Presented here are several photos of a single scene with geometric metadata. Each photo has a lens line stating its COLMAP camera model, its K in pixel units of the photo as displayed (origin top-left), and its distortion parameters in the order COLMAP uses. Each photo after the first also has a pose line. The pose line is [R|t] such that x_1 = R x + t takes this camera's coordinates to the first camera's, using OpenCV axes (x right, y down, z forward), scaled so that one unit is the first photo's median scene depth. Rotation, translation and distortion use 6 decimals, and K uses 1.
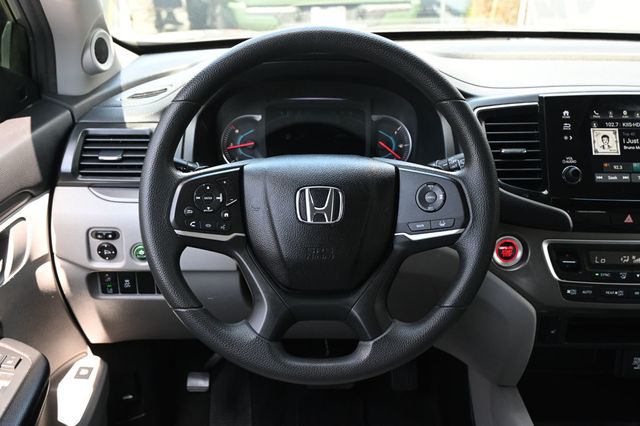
lens RADIAL K [[691.1, 0, 322.5], [0, 691.1, 212.9], [0, 0, 1]] dist [-0.007356, 0.000000]
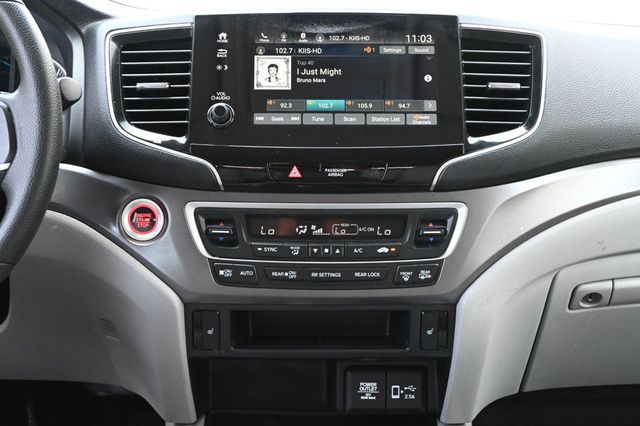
lens RADIAL K [[1158.1, 0, 319.3], [0, 1158.1, 213.4], [0, 0, 1]] dist [0.044400, 0.000000]
pose [[0.999984, -0.001673, -0.005354, 0.464905], [0.001128, 0.994963, -0.100233, 0.174098], [0.005495, 0.100225, 0.994950, -0.234826]]
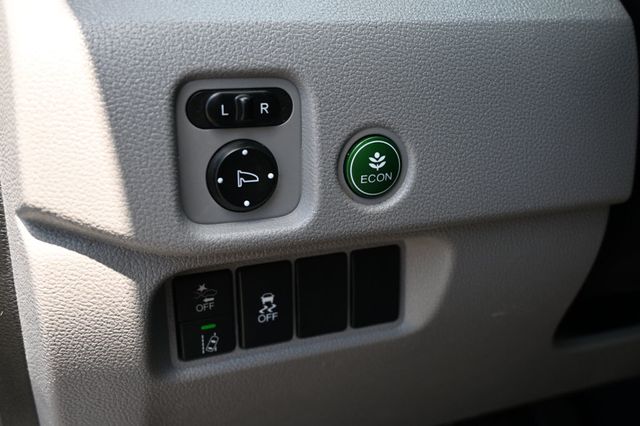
lens RADIAL K [[636.2, 0, 320.3], [0, 636.2, 212.6], [0, 0, 1]] dist [0.005659, 0.000000]
pose [[0.933681, -0.120241, 0.337317, -0.389480], [0.164315, 0.980782, -0.105204, 0.105155], [-0.318184, 0.153653, 0.935494, 0.812363]]
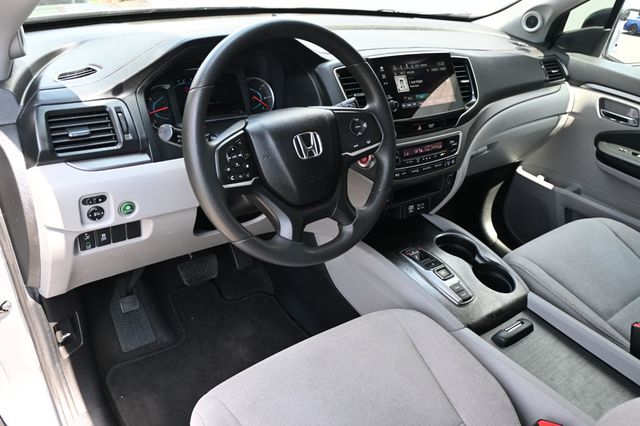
lens RADIAL K [[516.9, 0, 320.7], [0, 516.9, 213.6], [0, 0, 1]] dist [0.014061, 0.007704]
pose [[0.800652, -0.223412, 0.555917, -0.526296], [0.137569, 0.971636, 0.192350, -0.065408], [-0.583122, -0.077529, 0.808676, 0.062982]]
